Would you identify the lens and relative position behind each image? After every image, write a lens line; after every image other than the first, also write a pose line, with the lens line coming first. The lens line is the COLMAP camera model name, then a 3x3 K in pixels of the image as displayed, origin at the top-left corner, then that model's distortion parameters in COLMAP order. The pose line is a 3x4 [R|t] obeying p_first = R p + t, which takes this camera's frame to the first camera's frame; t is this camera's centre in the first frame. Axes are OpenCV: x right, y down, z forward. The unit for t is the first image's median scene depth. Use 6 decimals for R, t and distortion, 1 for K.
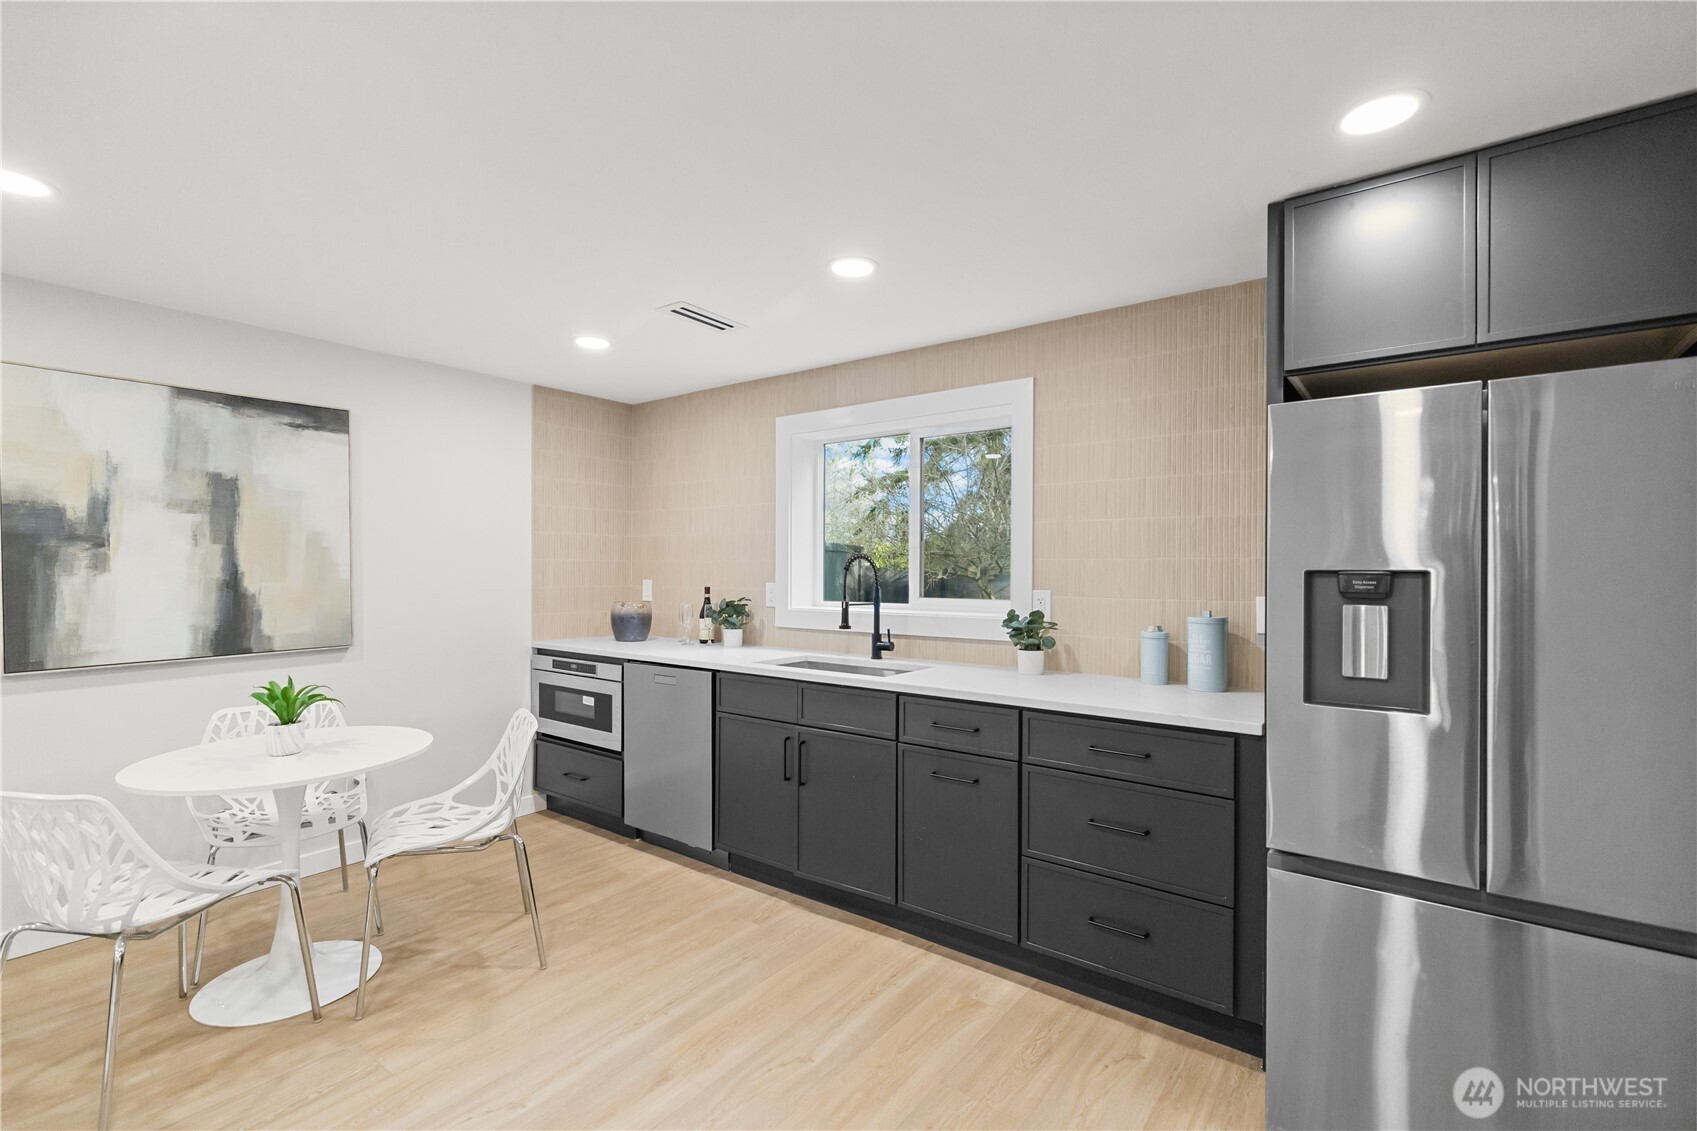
lens RADIAL K [[755.8, 0, 841.9], [0, 755.8, 571.2], [0, 0, 1]] dist [0.000300, 0.000190]
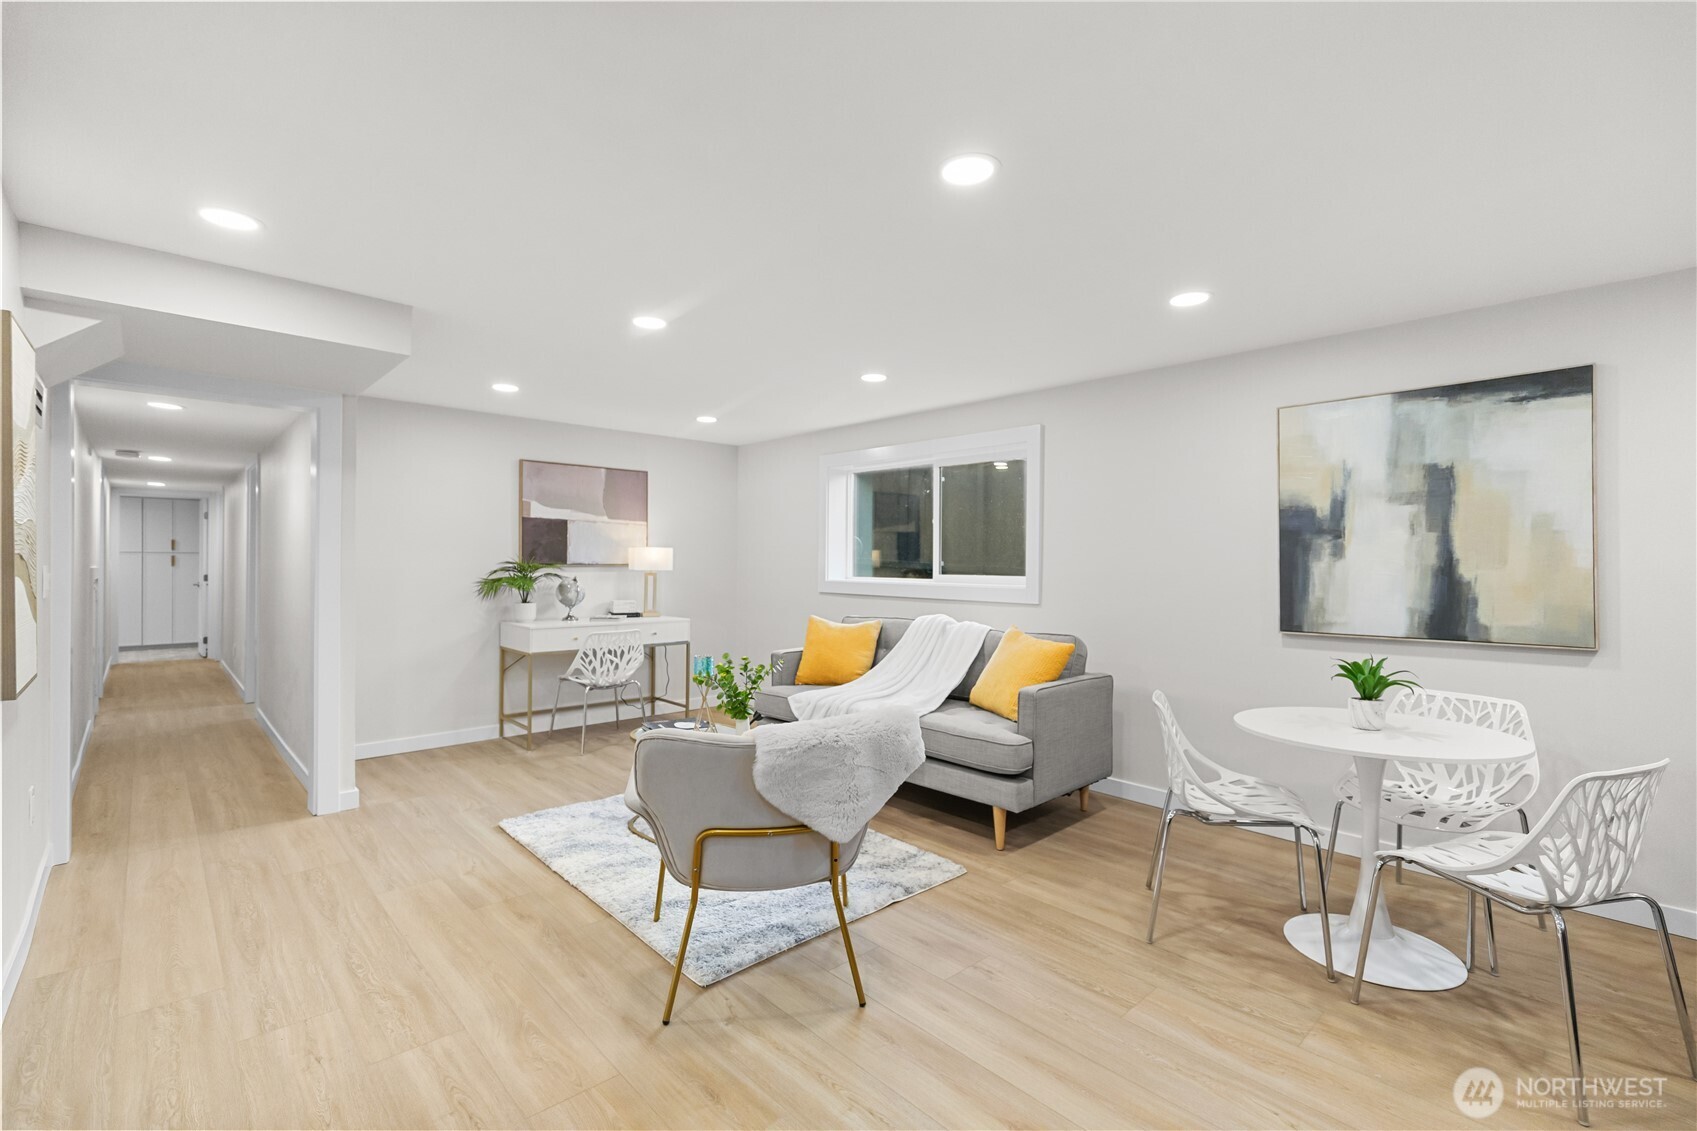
lens RADIAL K [[752.5, 0, 848.5], [0, 752.5, 565.5], [0, 0, 1]] dist [0.000730, 0.000265]
pose [[-0.163173, -0.000767, -0.986597, 0.339208], [-0.013402, 0.999909, 0.001439, 0.020015], [0.986506, 0.013457, -0.163168, 0.381413]]
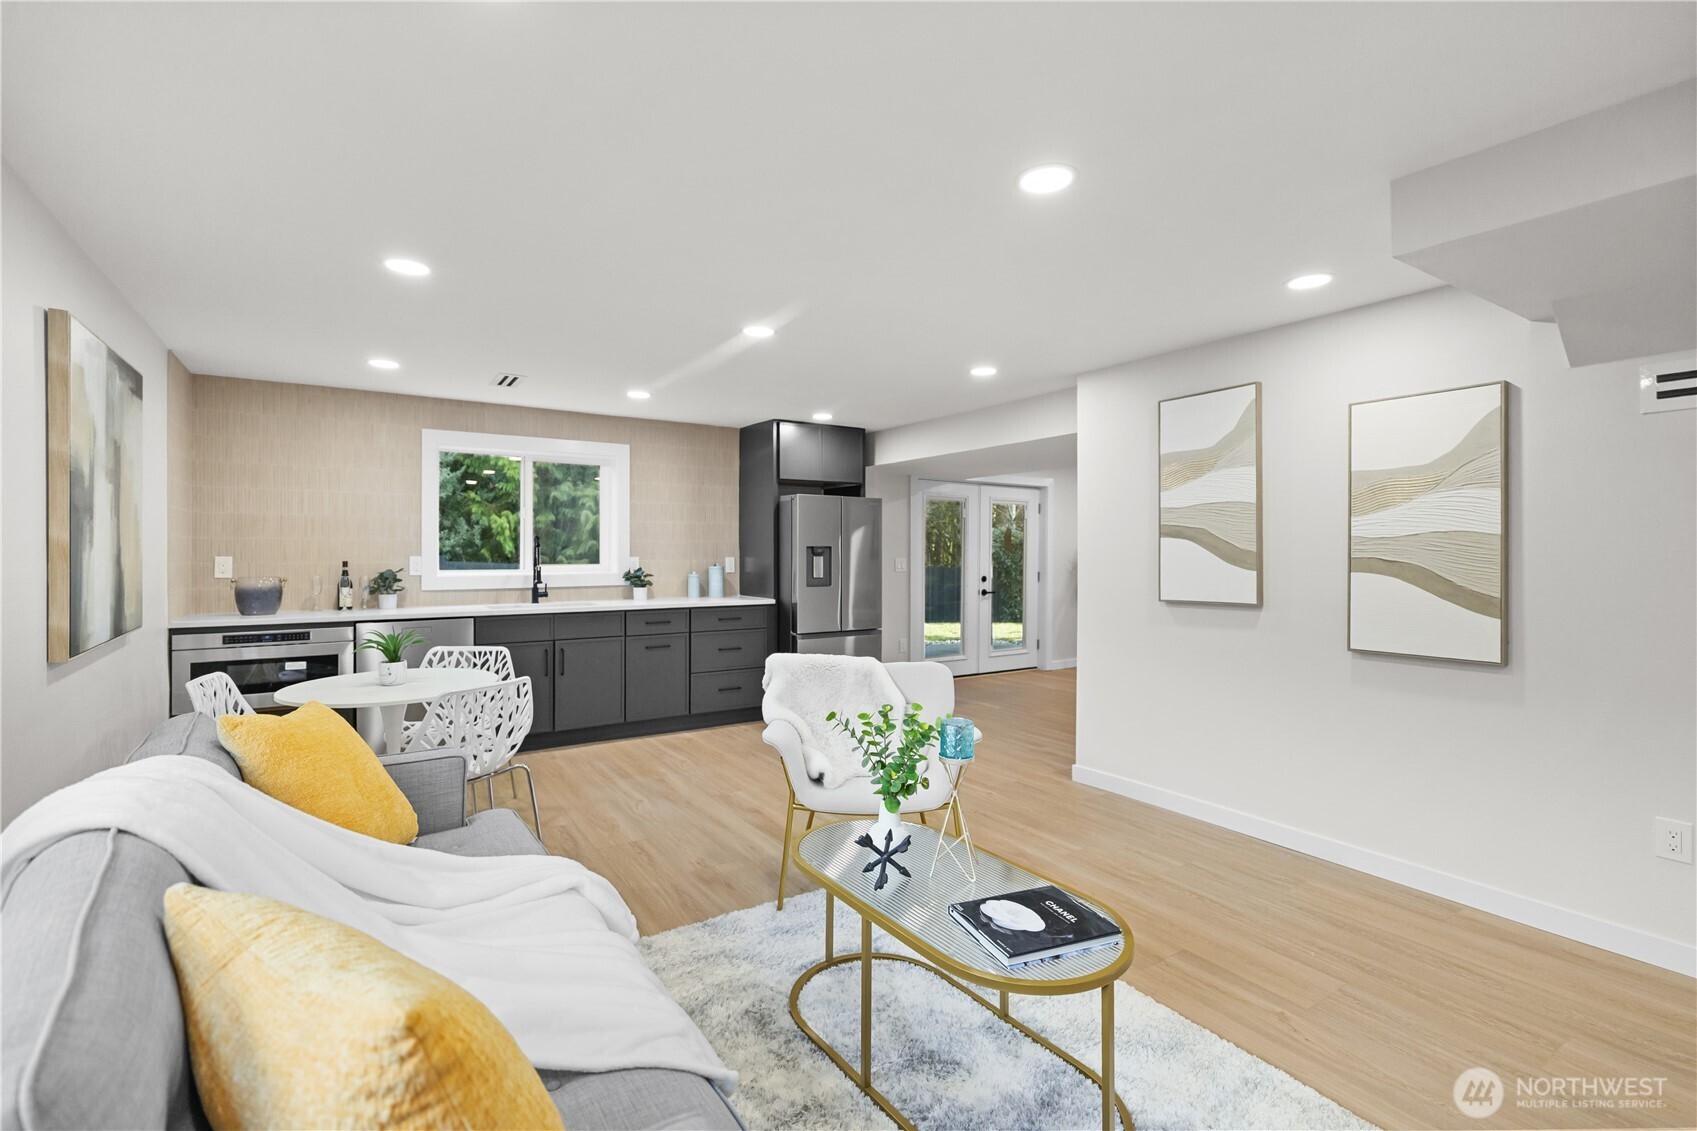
lens RADIAL K [[755.8, 0, 841.9], [0, 755.8, 571.2], [0, 0, 1]] dist [0.000300, 0.000190]
pose [[0.340042, -0.028717, 0.939972, -1.427274], [0.004091, 0.999569, 0.029058, 0.007316], [-0.940401, -0.006036, 0.340013, -0.154373]]
